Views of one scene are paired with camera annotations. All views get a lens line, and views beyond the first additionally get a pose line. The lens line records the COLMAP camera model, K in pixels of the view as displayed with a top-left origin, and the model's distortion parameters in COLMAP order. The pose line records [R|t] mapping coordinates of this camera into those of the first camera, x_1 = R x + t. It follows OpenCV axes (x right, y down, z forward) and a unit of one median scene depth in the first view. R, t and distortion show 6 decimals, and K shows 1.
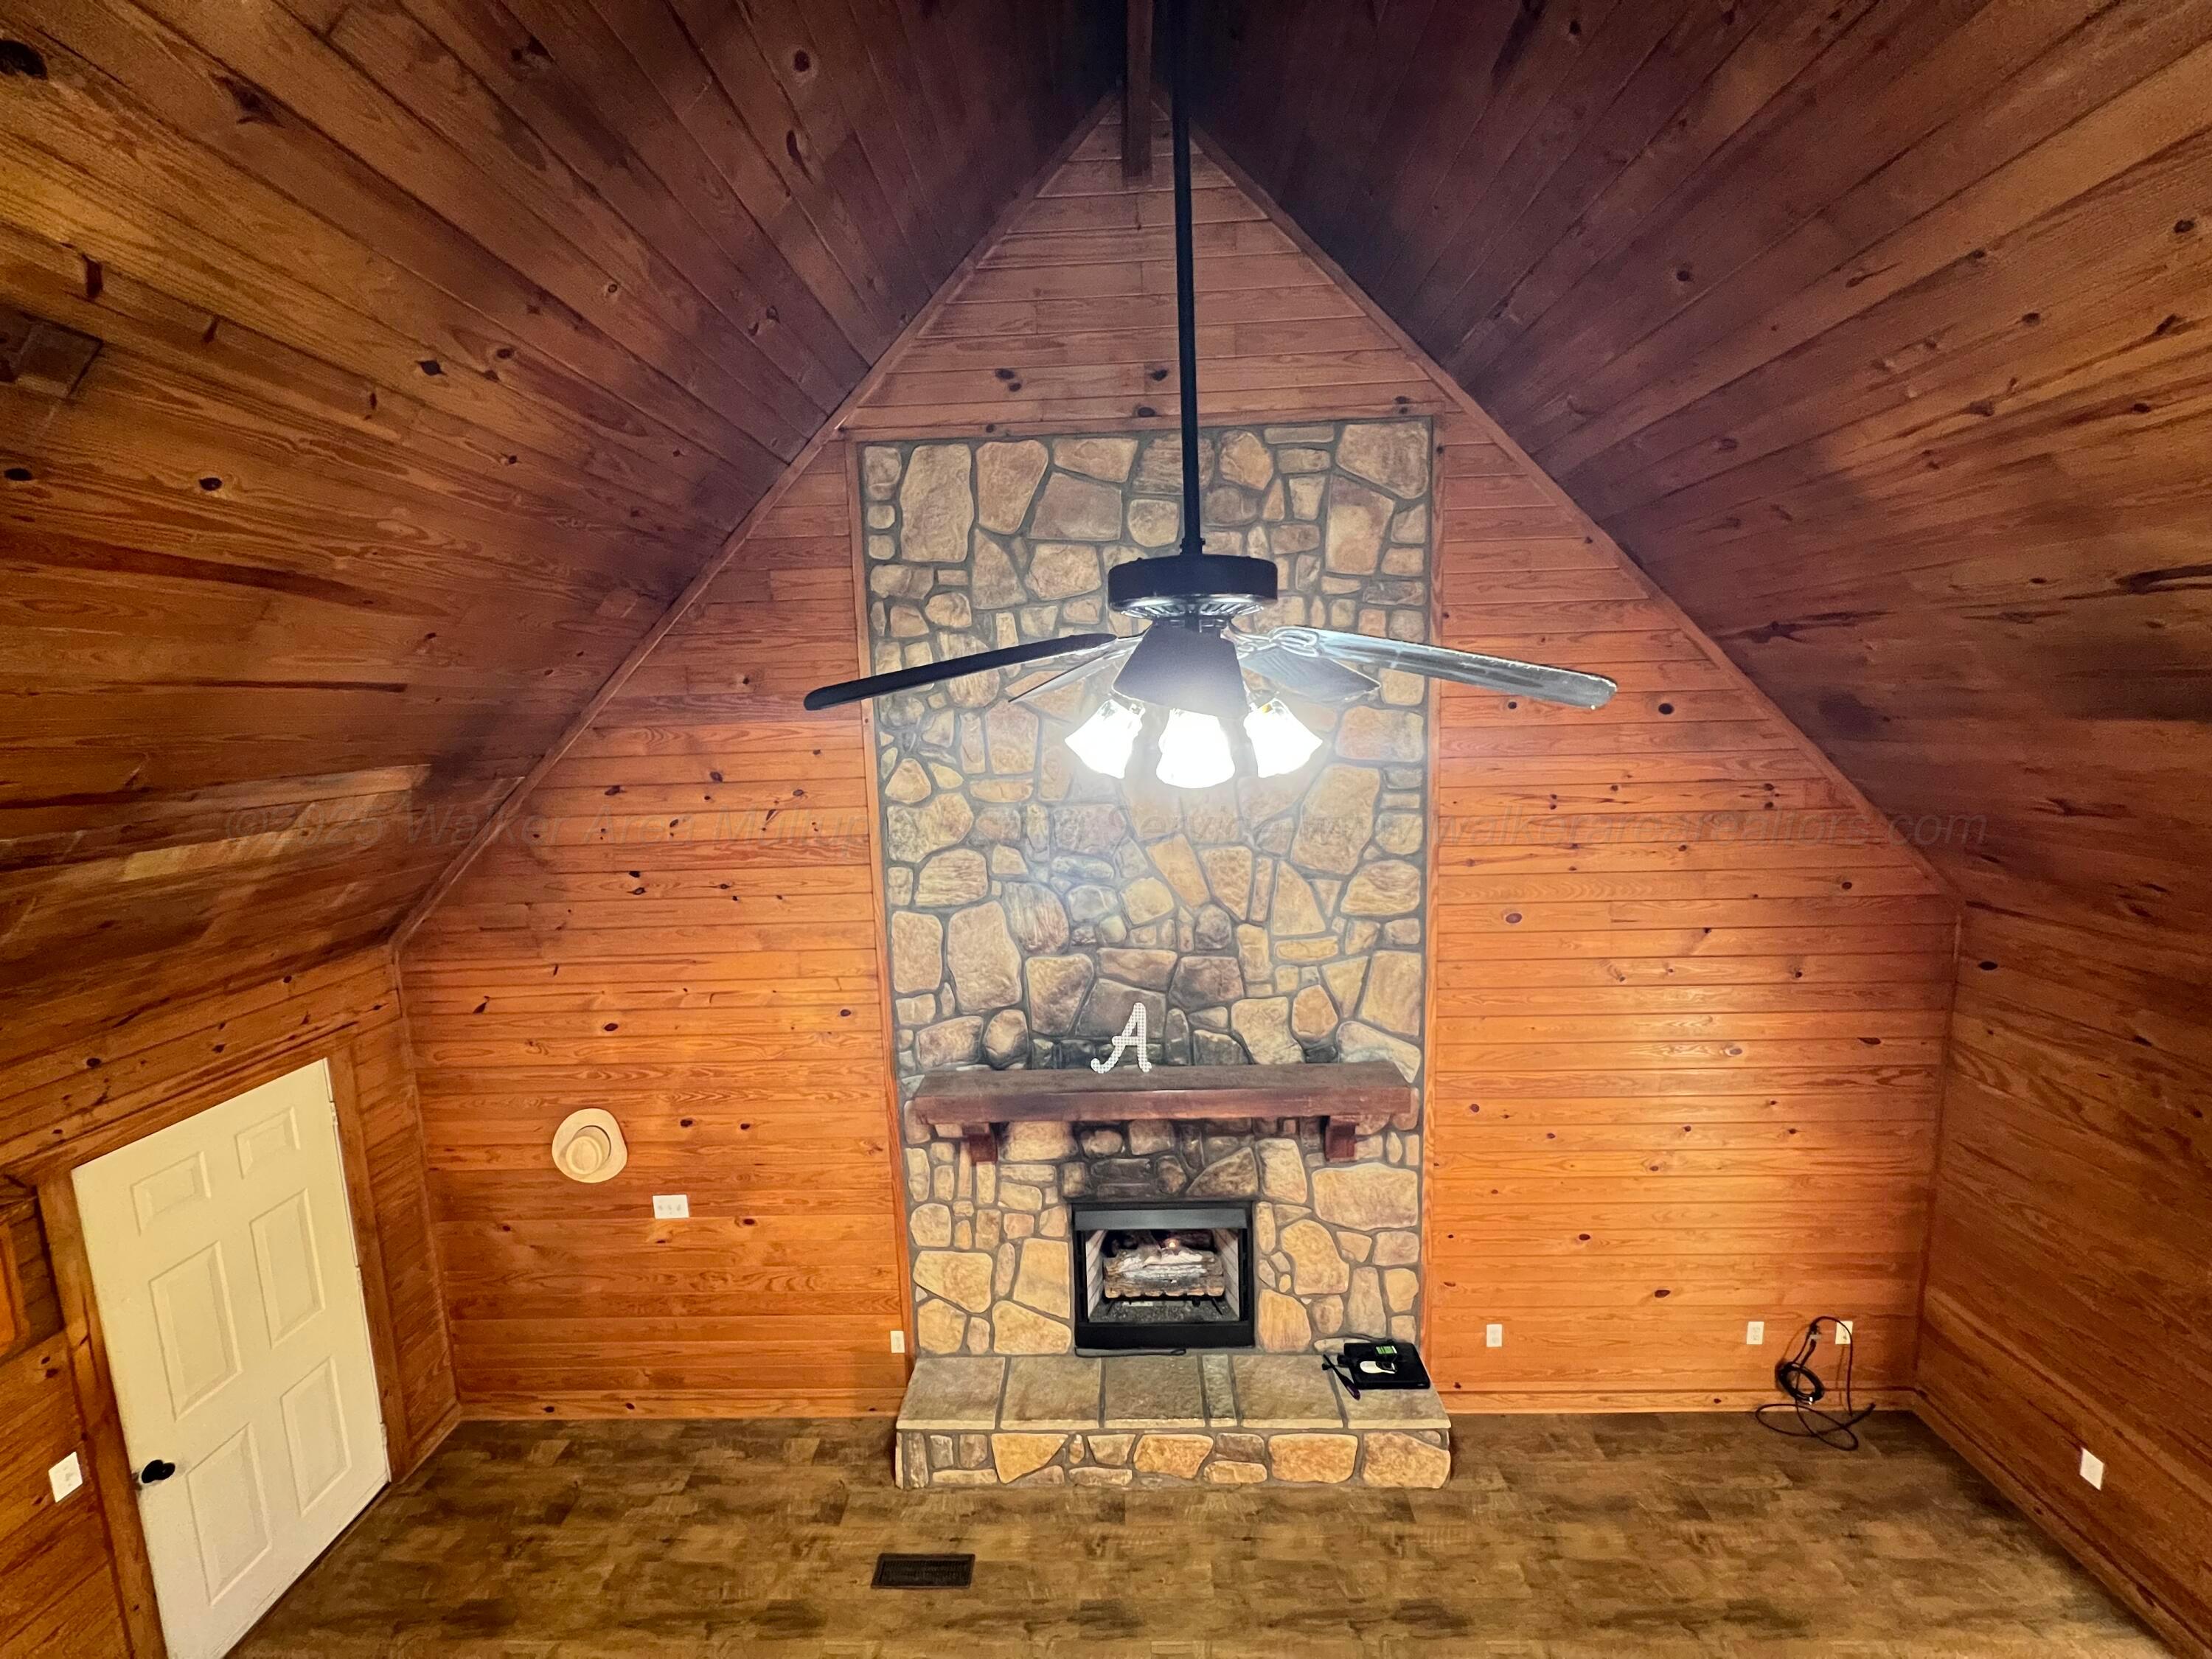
lens RADIAL K [[884.5, 0, 1101.1], [0, 884.5, 825.6], [0, 0, 1]] dist [-0.001902, 0.000432]
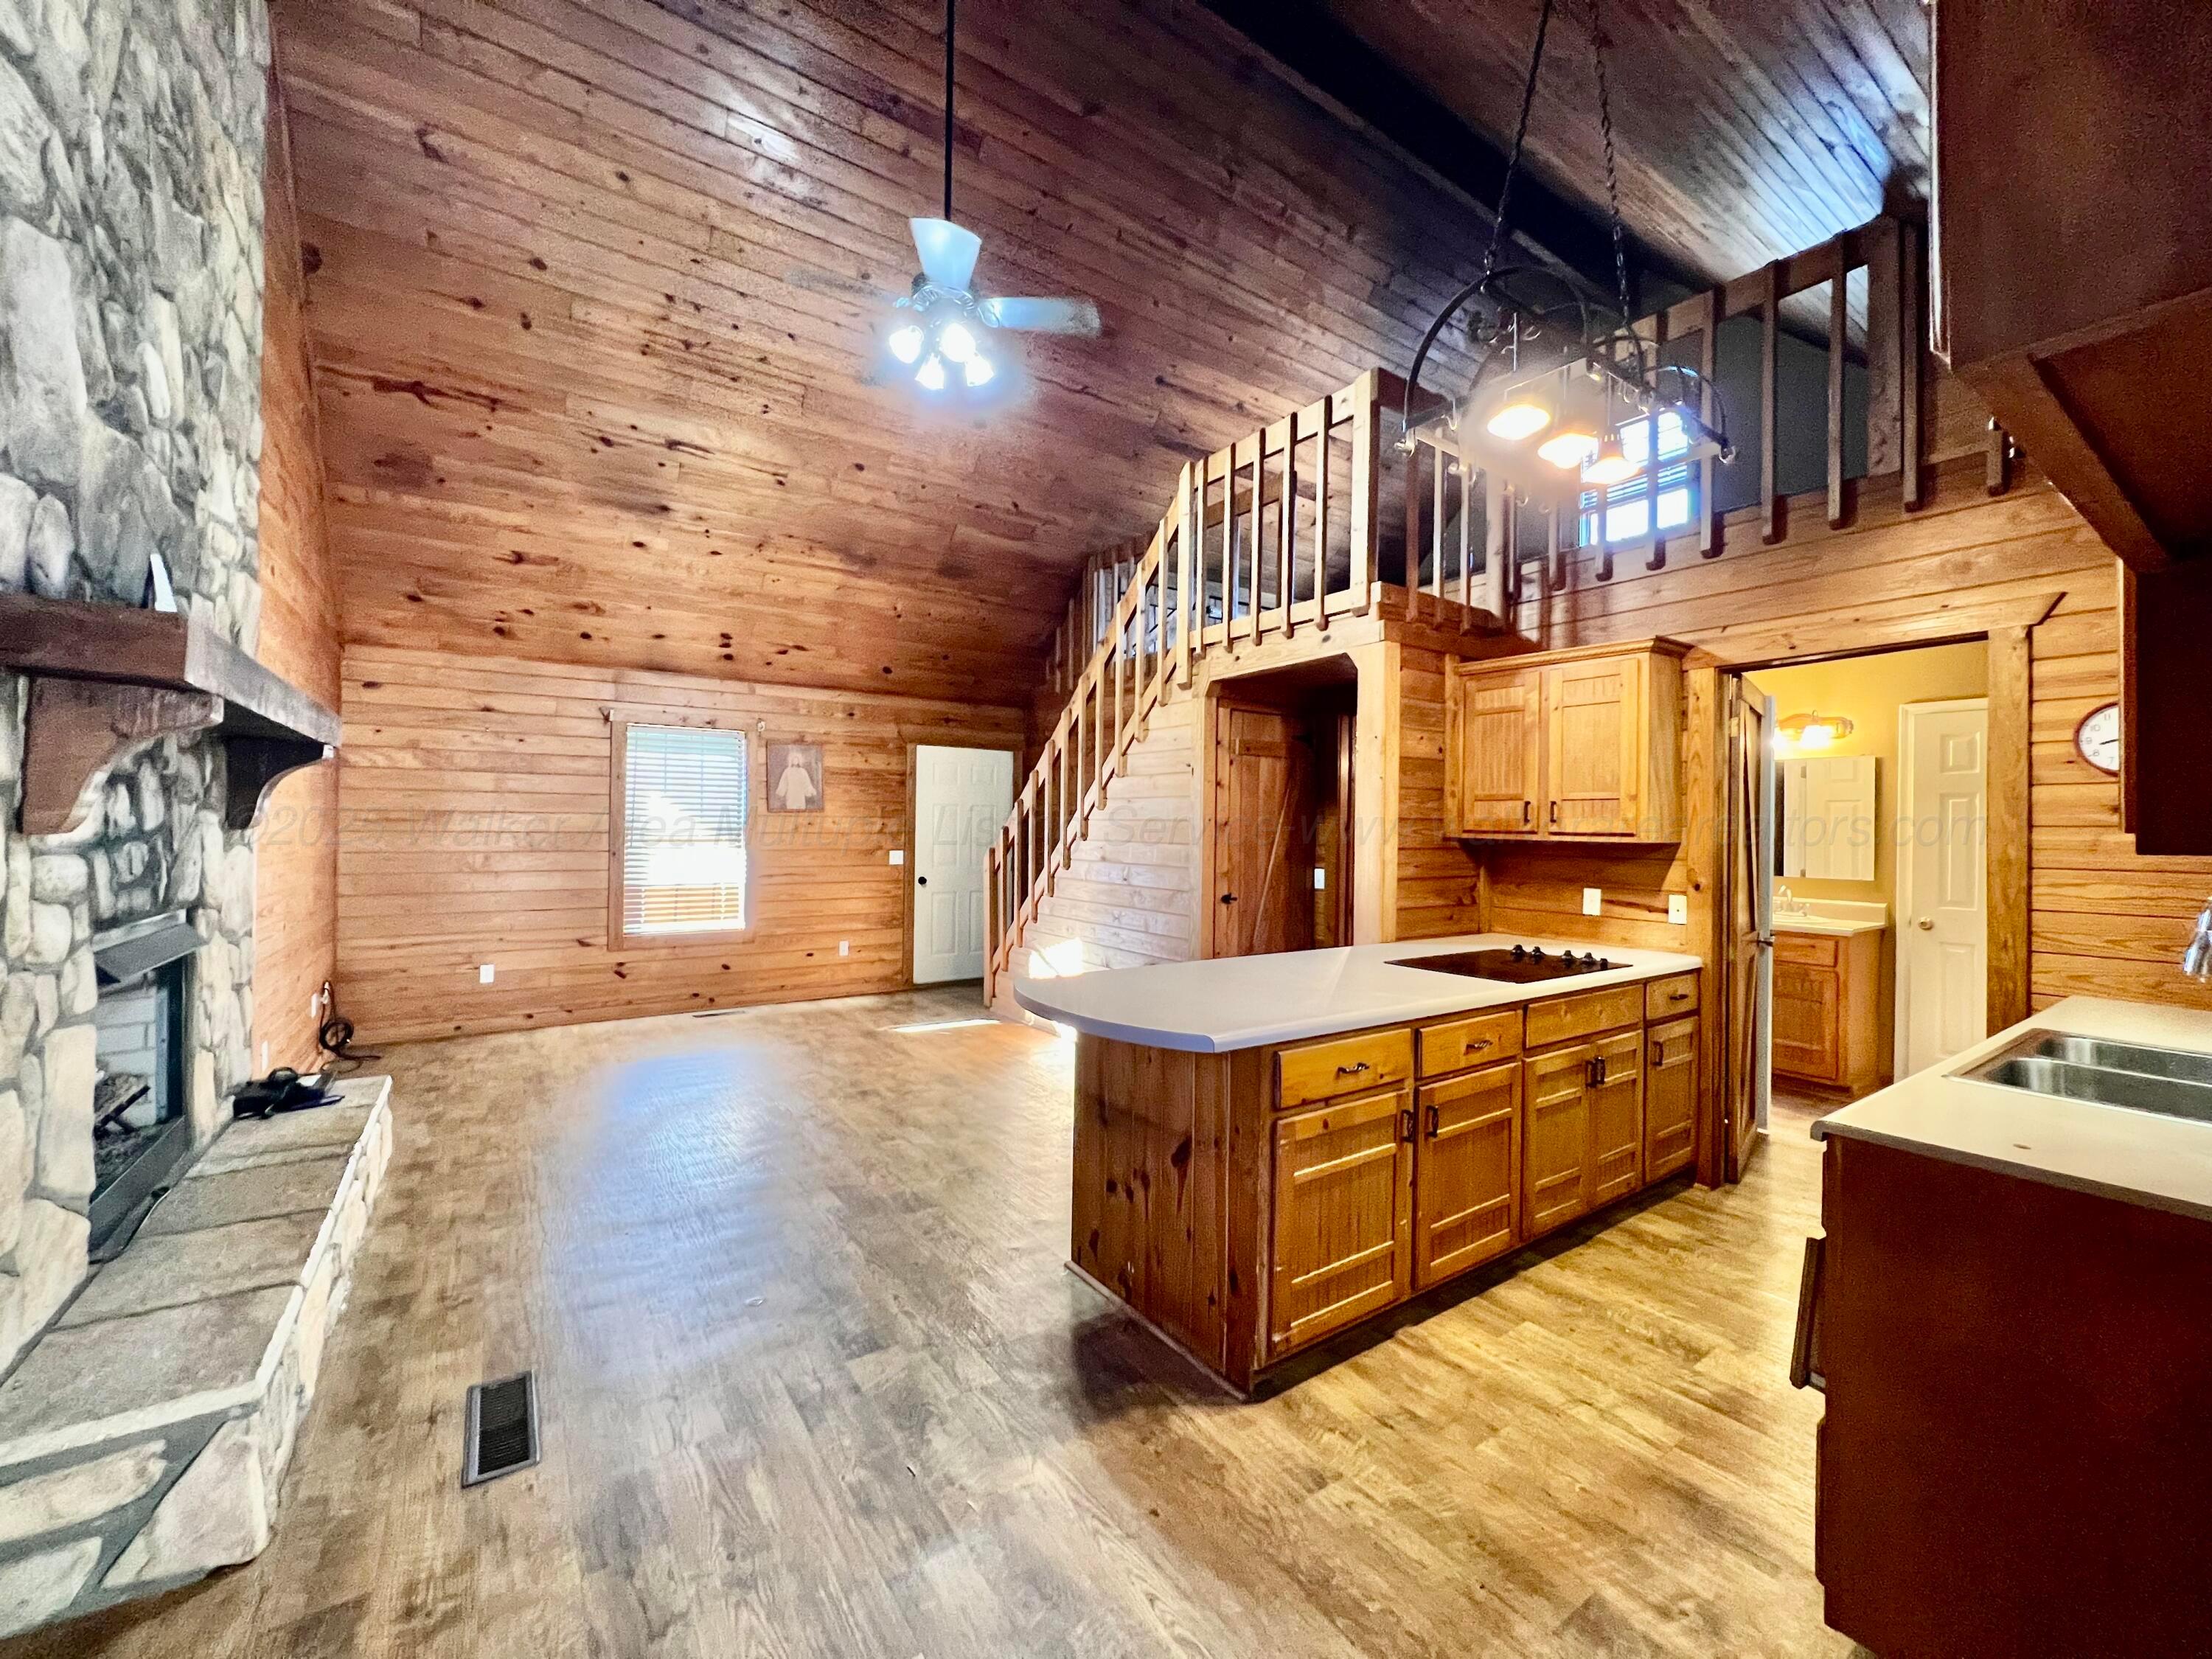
lens RADIAL K [[884.5, 0, 1097.1], [0, 884.5, 824.3], [0, 0, 1]] dist [-0.001902, 0.000432]
pose [[-0.587595, 0.027648, 0.808683, -0.804257], [0.114924, 0.992136, 0.049585, 0.427939], [-0.800952, 0.122073, -0.586151, 0.879106]]
